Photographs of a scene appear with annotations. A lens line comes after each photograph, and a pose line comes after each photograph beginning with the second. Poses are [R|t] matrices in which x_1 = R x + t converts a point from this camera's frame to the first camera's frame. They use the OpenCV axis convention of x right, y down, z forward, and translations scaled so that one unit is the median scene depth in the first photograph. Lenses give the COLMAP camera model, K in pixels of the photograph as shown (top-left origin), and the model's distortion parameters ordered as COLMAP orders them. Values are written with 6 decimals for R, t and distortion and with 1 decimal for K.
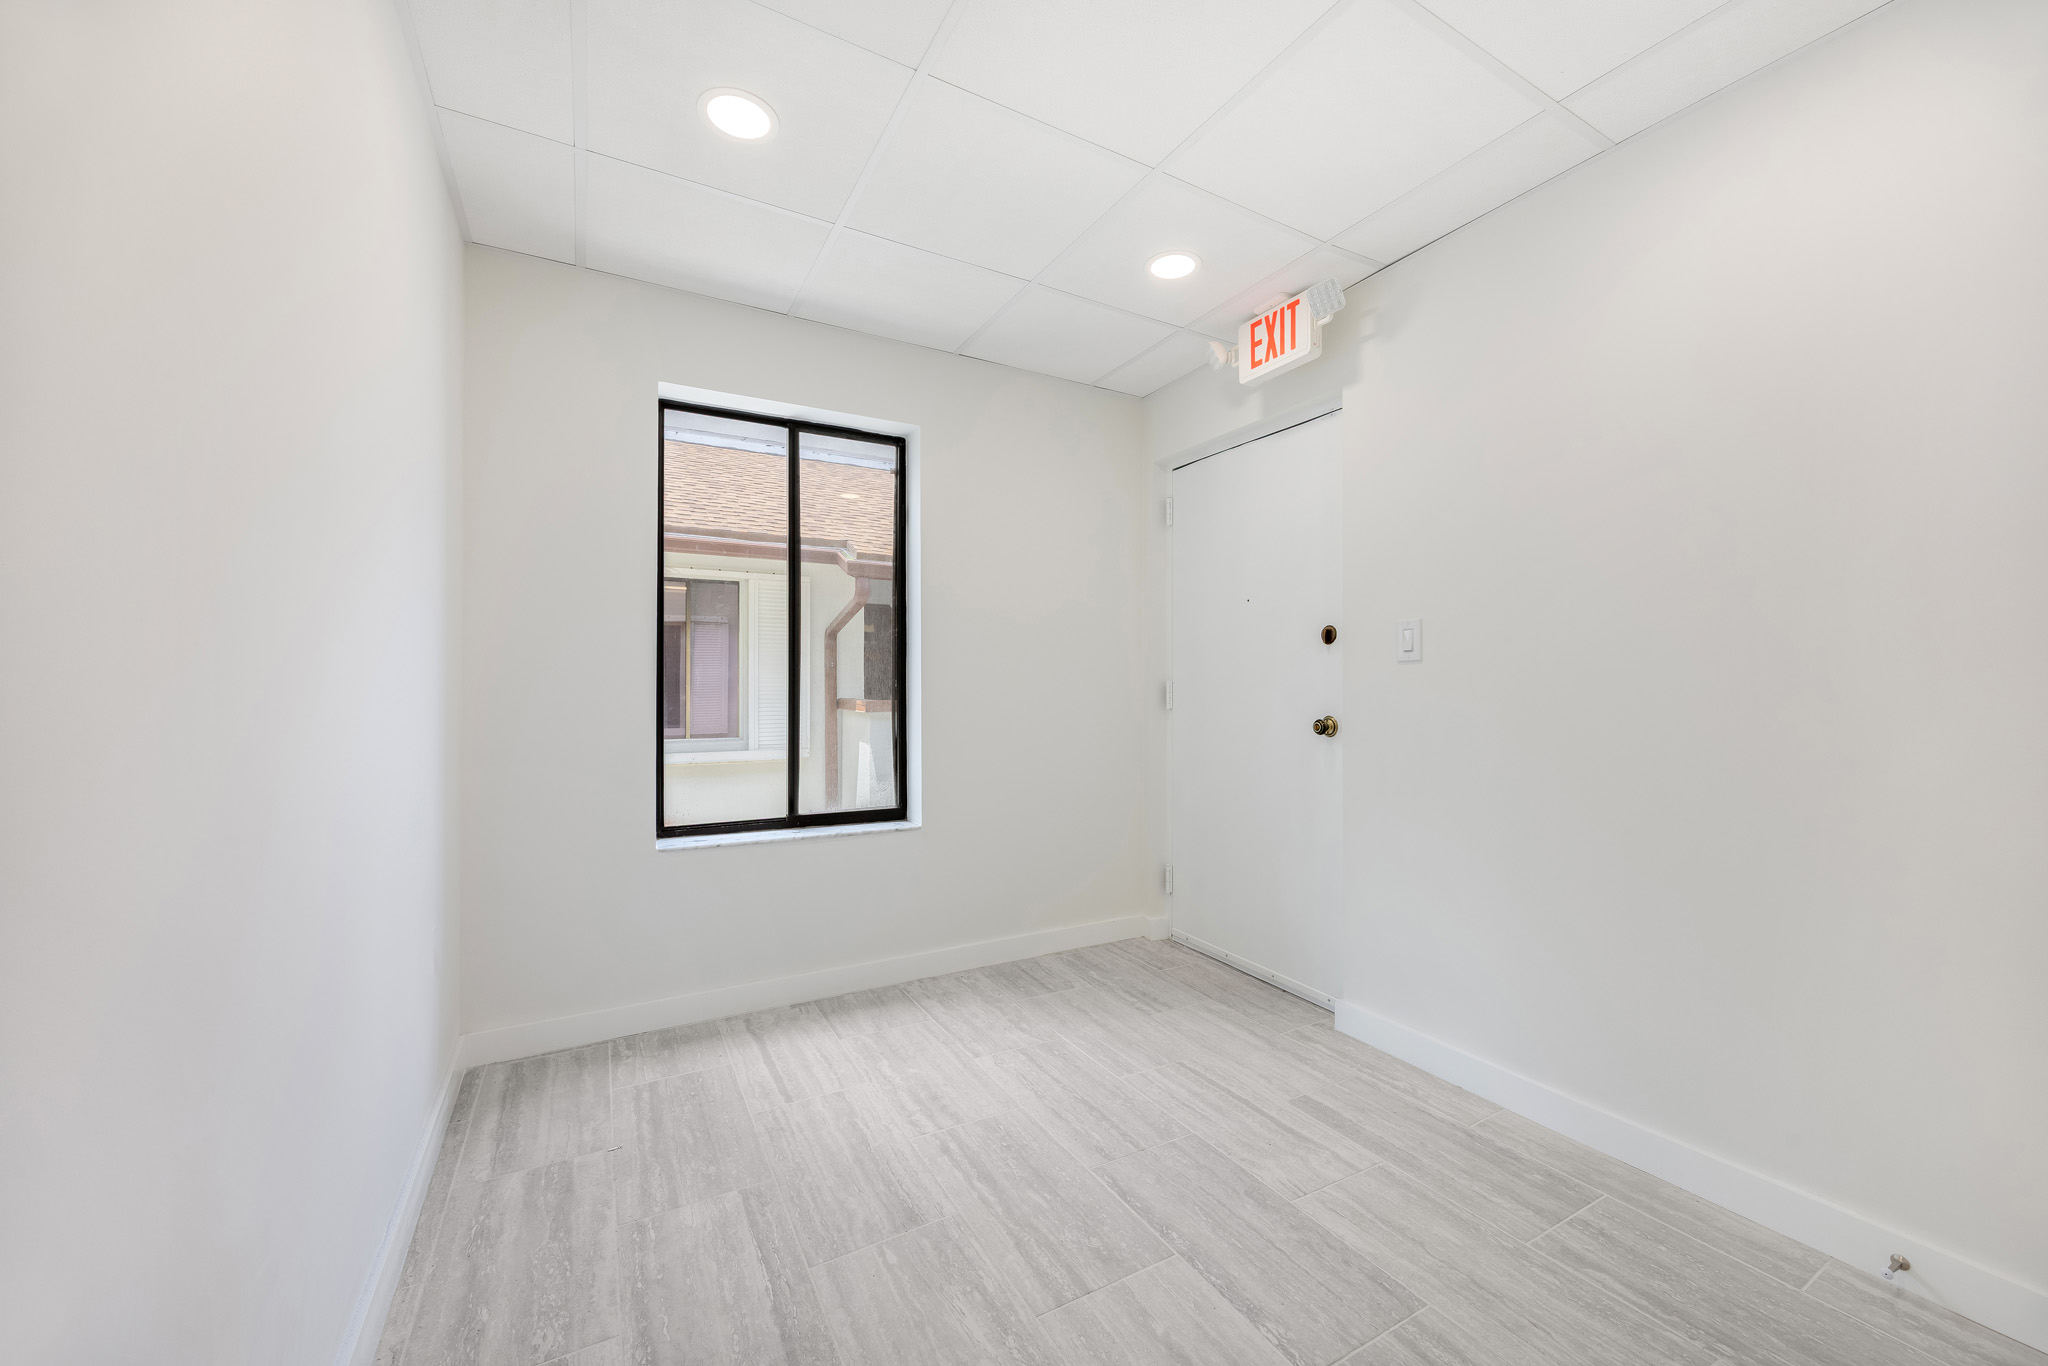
lens RADIAL K [[799.6, 0, 1021.8], [0, 799.6, 681.3], [0, 0, 1]] dist [-0.016404, 0.000521]
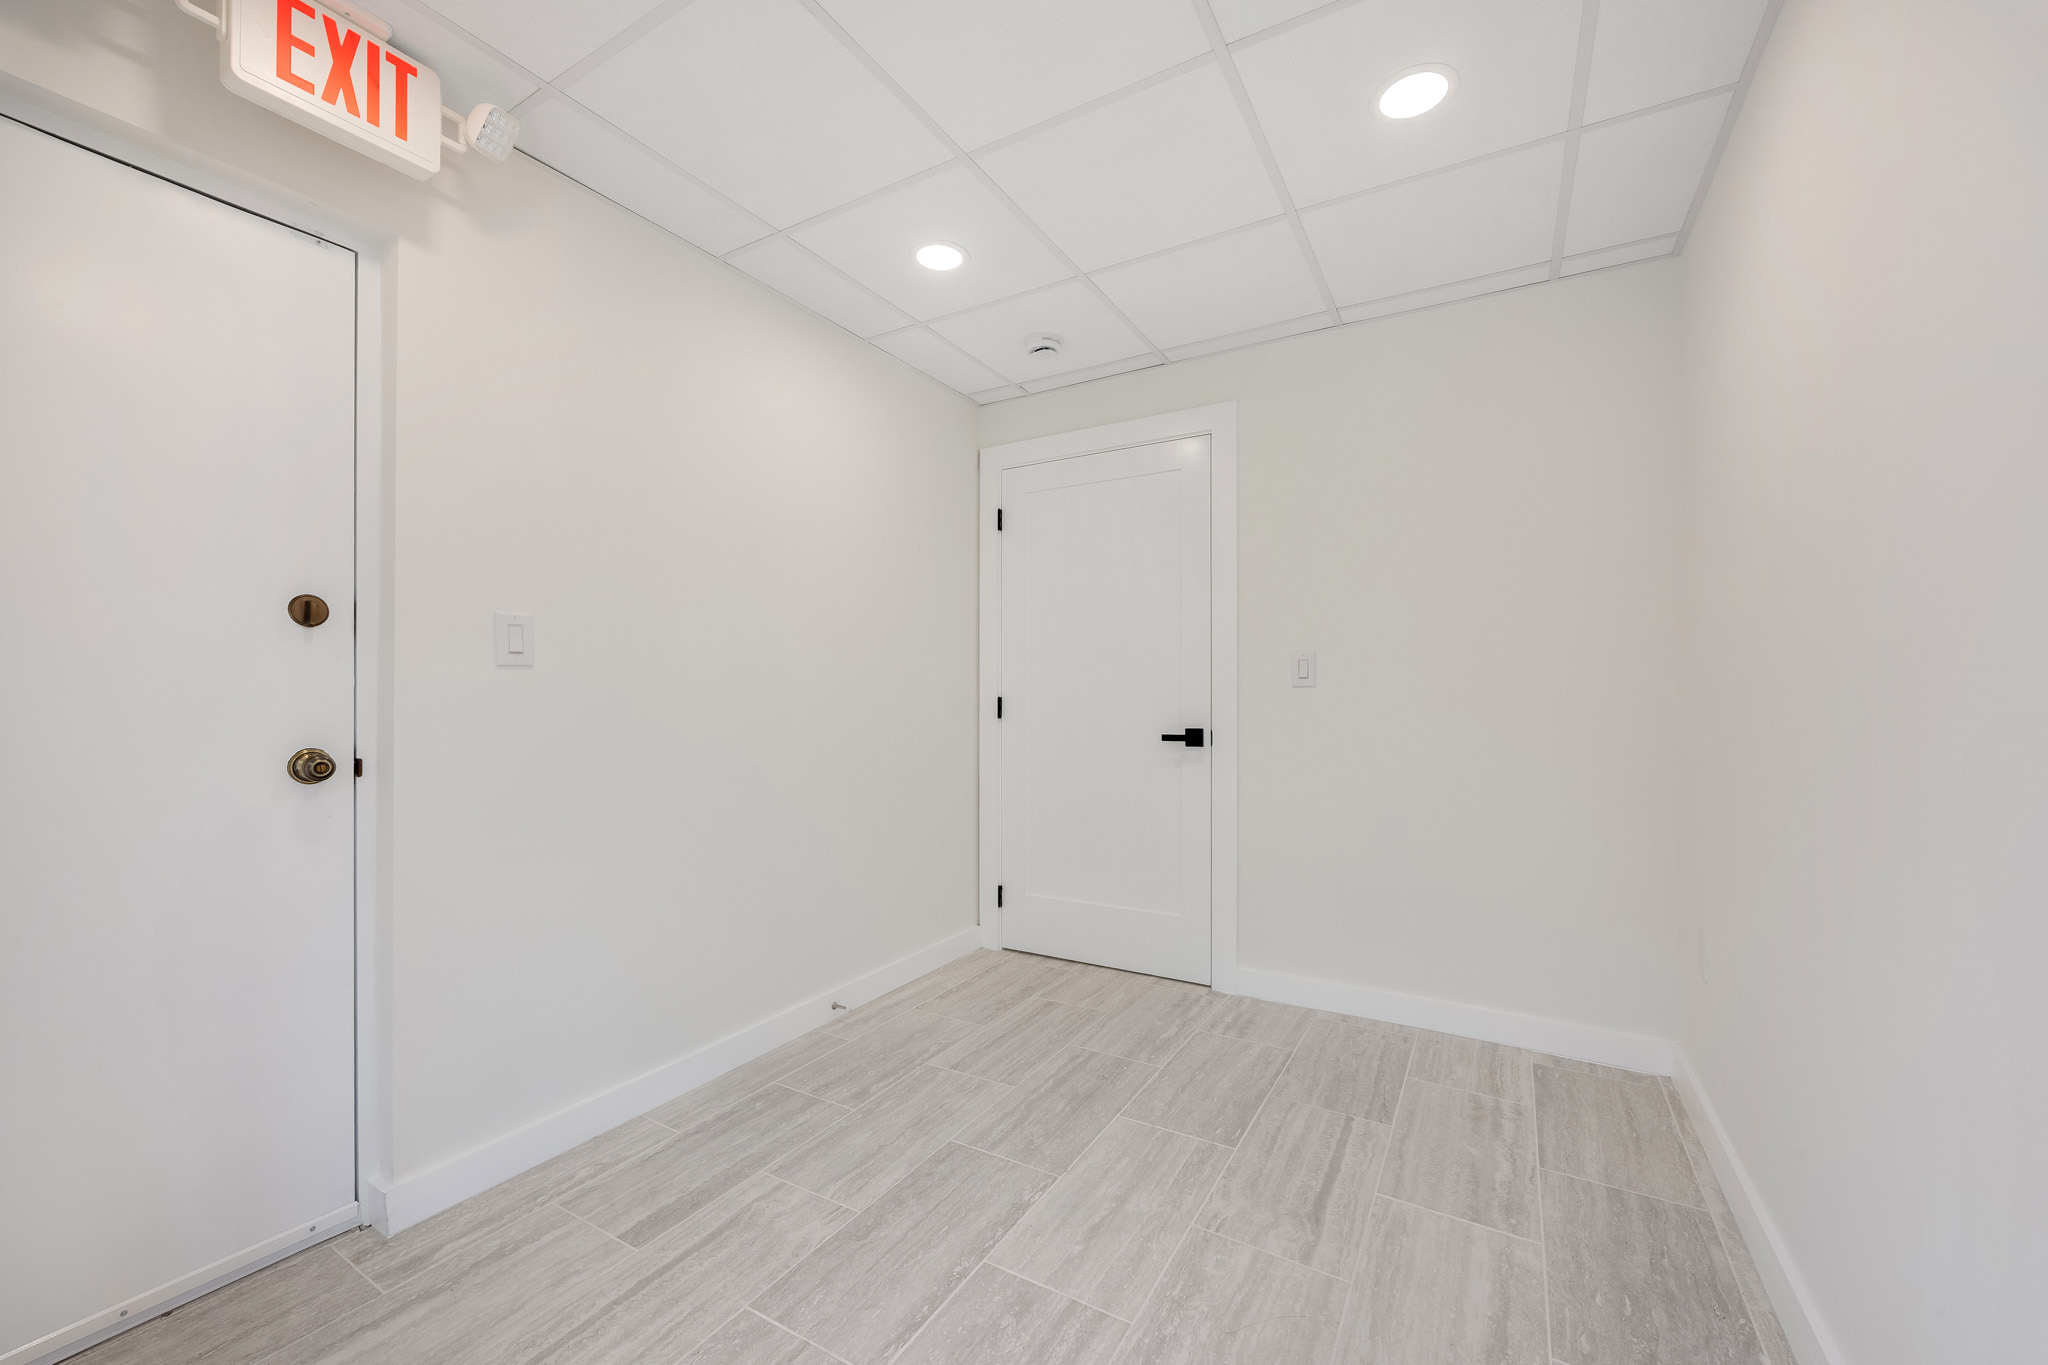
lens RADIAL K [[831.4, 0, 1038.9], [0, 831.4, 690.1], [0, 0, 1]] dist [0.010667, -0.000022]
pose [[-0.535935, -0.000011, 0.844259, -0.544774], [-0.006827, 0.999967, -0.004321, -0.000878], [-0.844232, -0.008080, -0.535918, 1.114321]]
